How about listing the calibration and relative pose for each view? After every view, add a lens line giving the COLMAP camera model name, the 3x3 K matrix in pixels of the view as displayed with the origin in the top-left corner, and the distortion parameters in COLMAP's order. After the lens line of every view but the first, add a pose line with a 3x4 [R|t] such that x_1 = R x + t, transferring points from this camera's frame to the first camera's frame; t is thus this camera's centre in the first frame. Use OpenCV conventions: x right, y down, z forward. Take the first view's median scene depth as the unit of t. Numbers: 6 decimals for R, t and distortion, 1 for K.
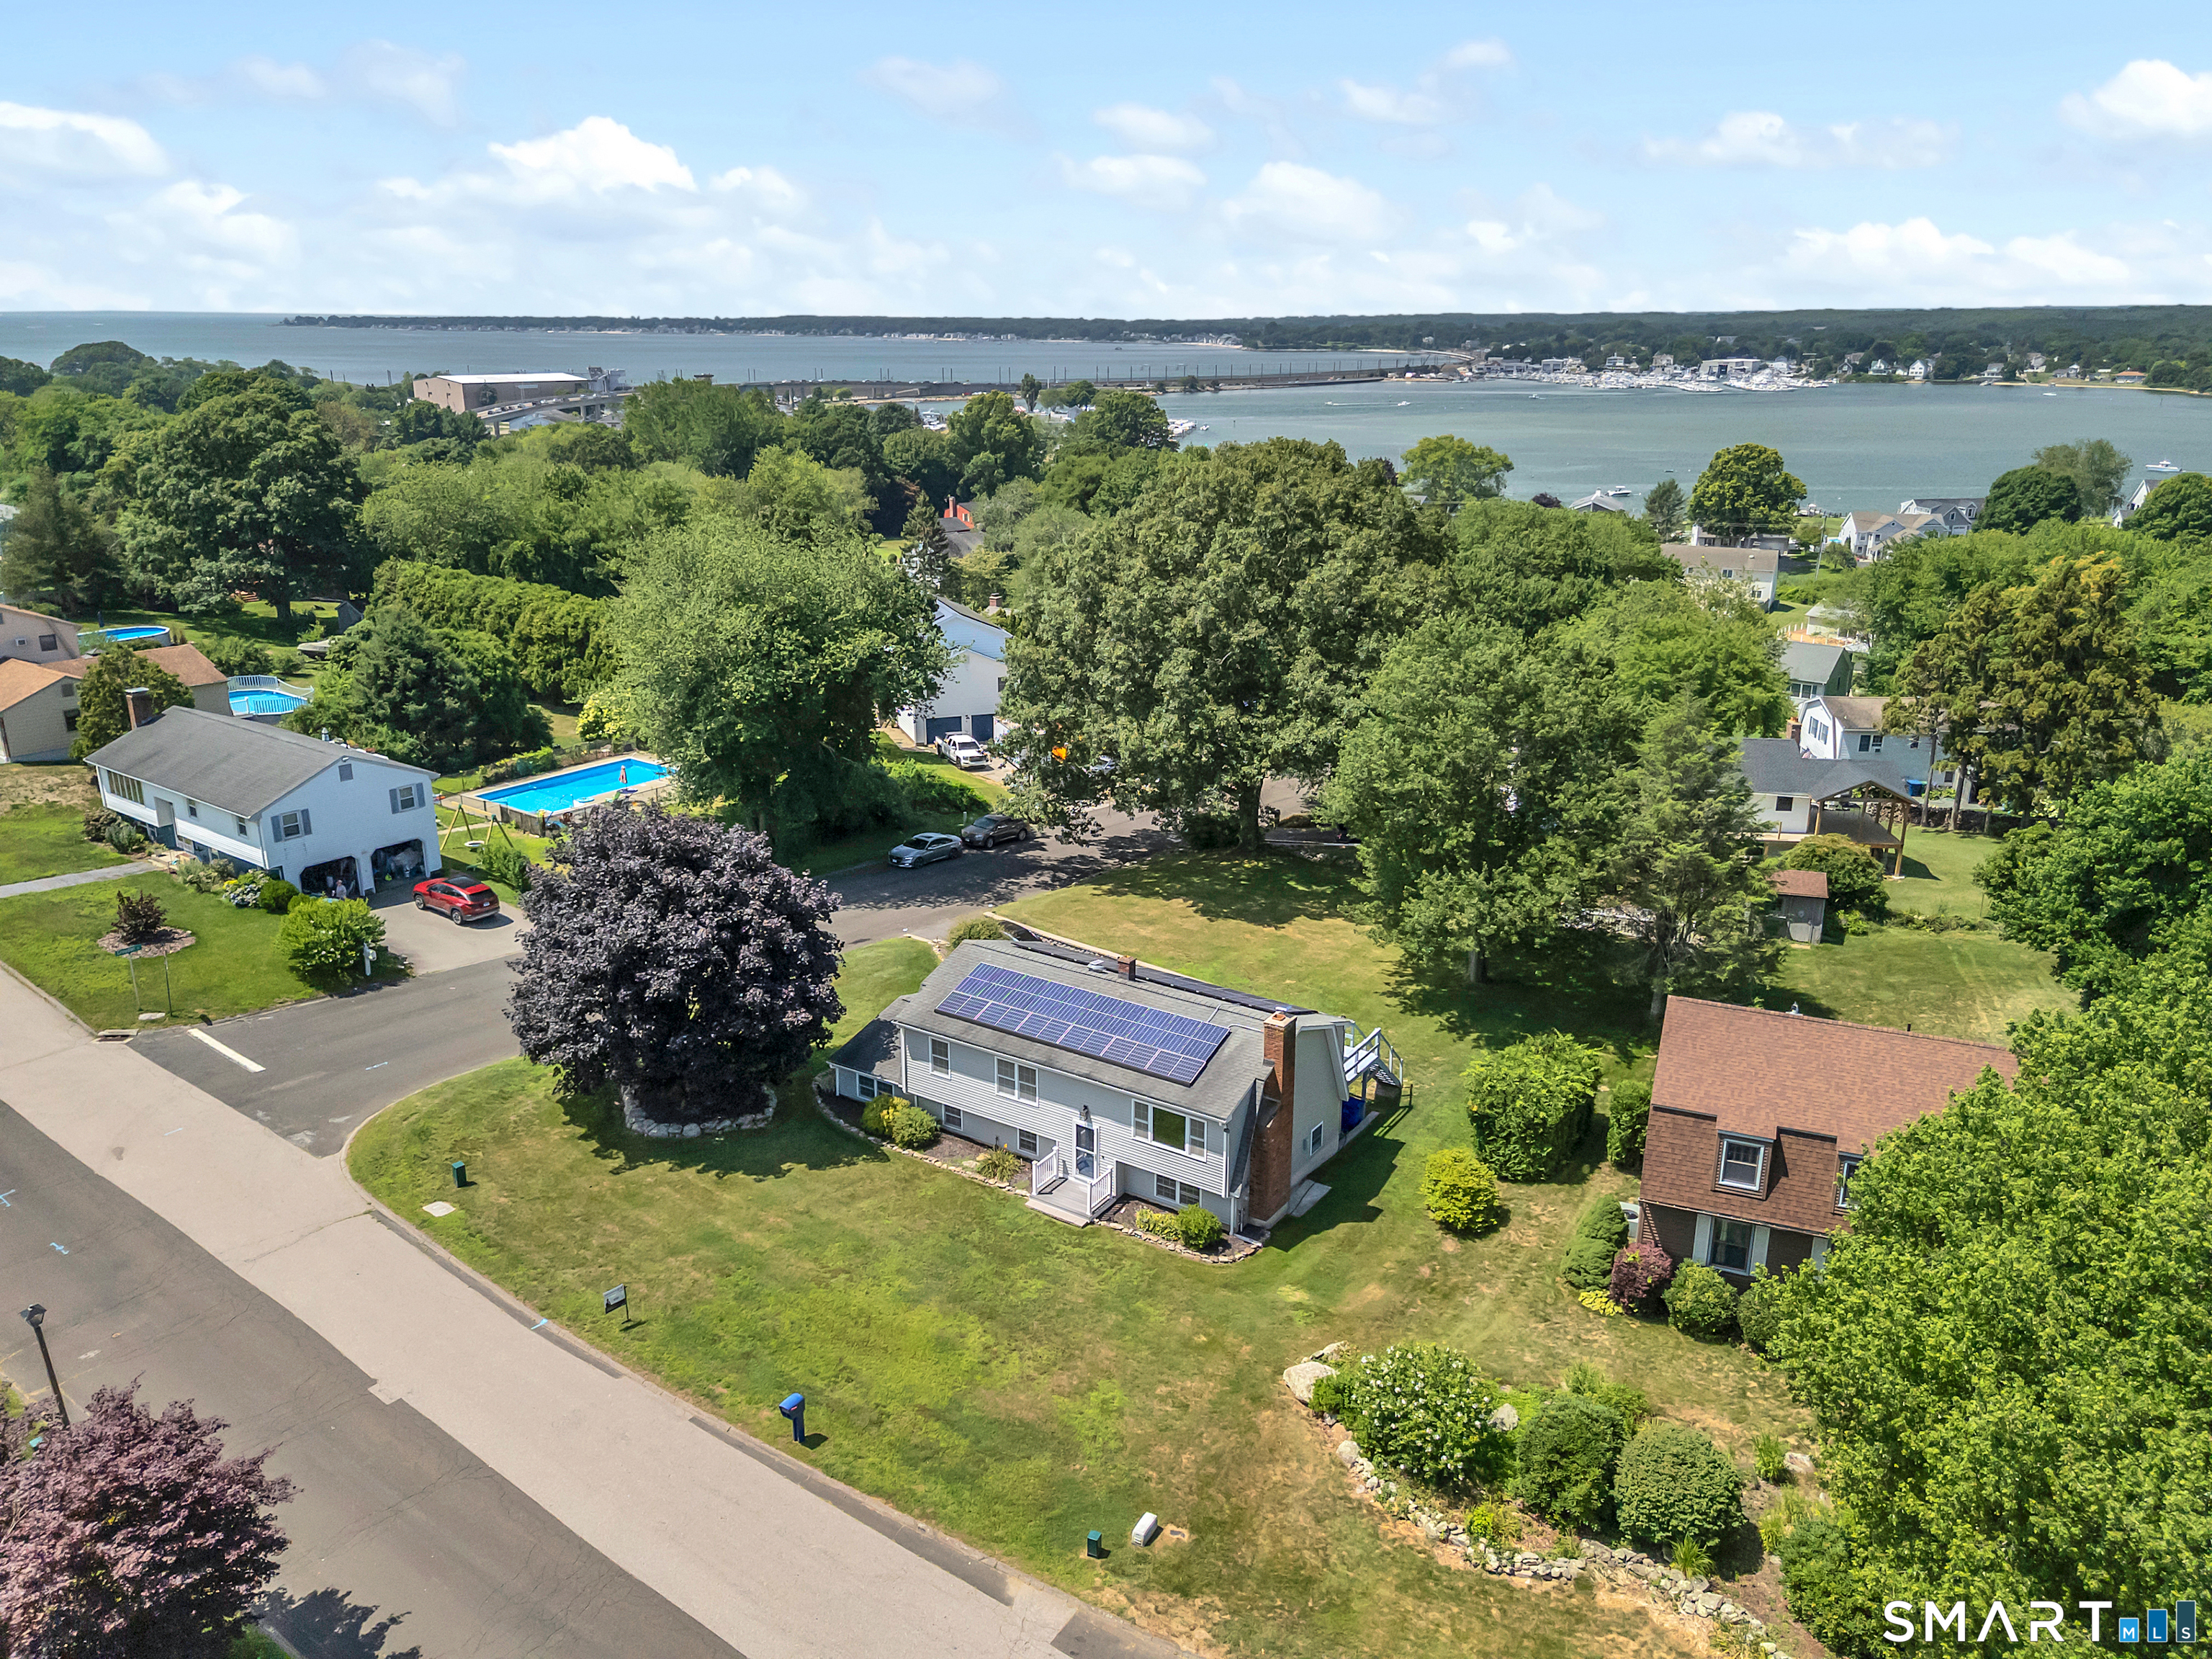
lens RADIAL K [[1639.8, 0, 1106.0], [0, 1639.8, 829.5], [0, 0, 1]] dist [0.053104, -0.047959]
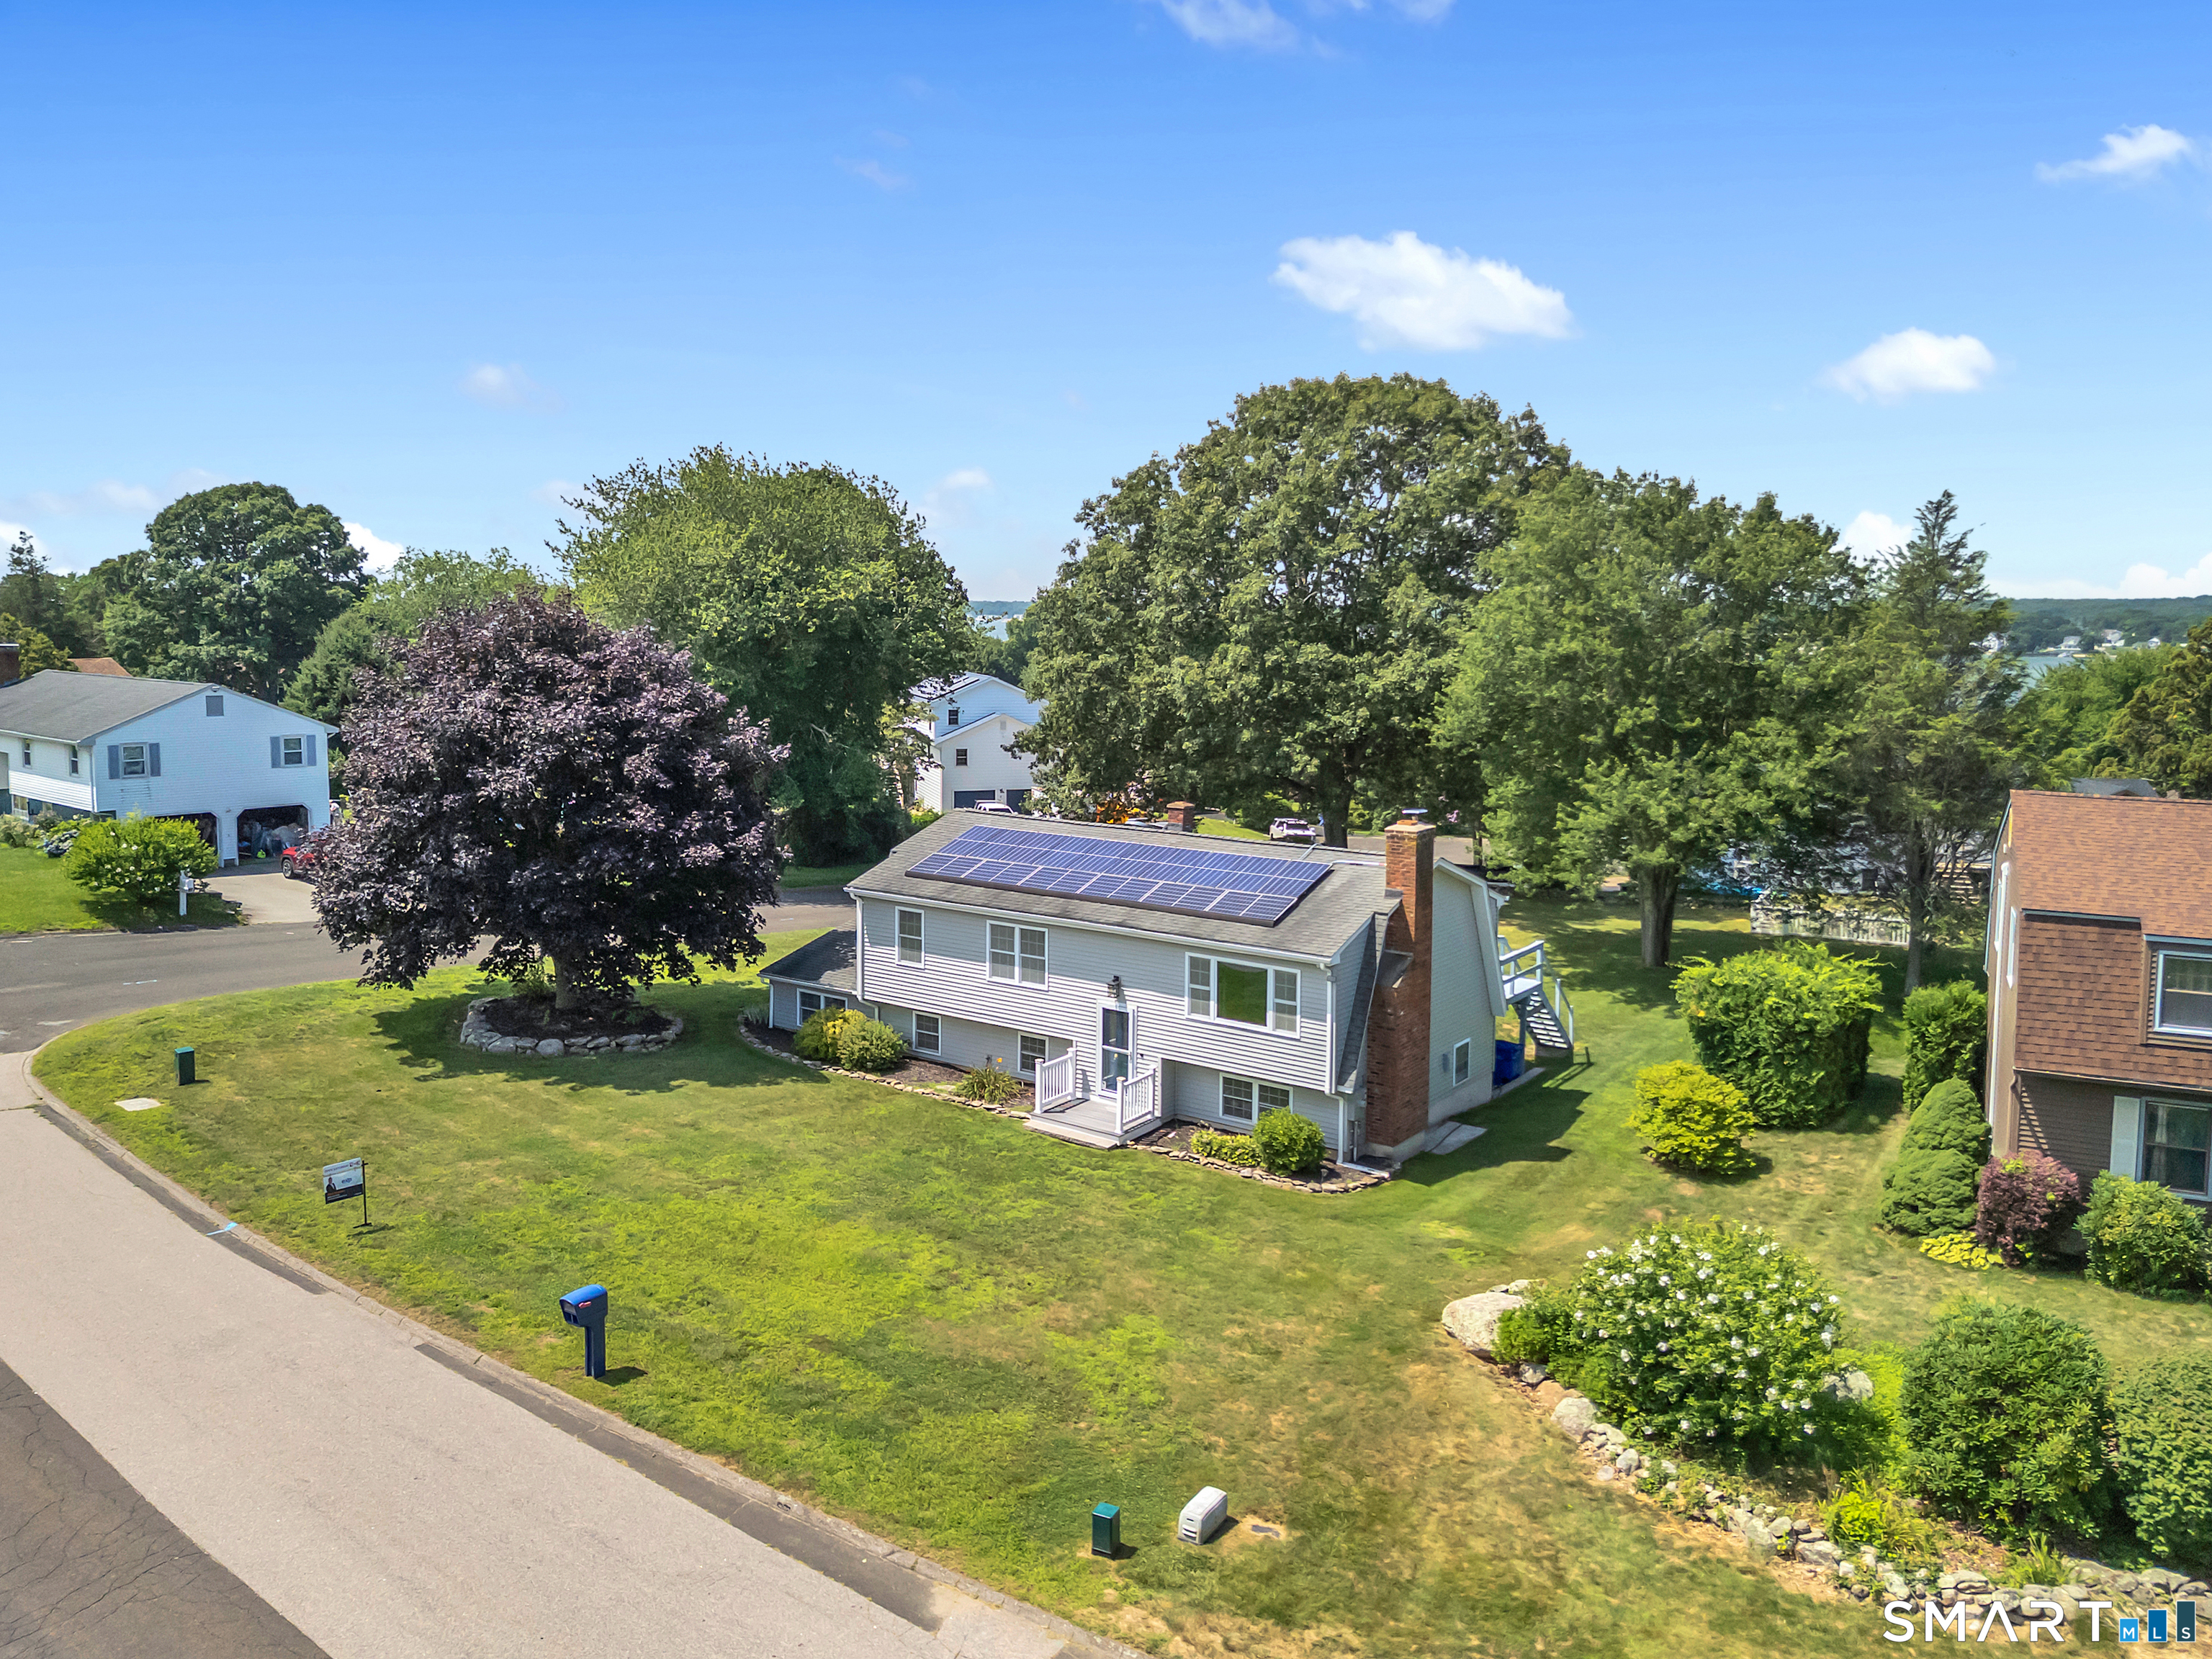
lens RADIAL K [[1660.3, 0, 1101.1], [0, 1660.3, 771.1], [0, 0, 1]] dist [0.060882, -0.050865]
pose [[0.999135, 0.008112, -0.040795, 0.008412], [-0.016194, 0.979276, -0.201880, 0.233209], [0.038312, 0.202366, 0.978560, 0.333442]]
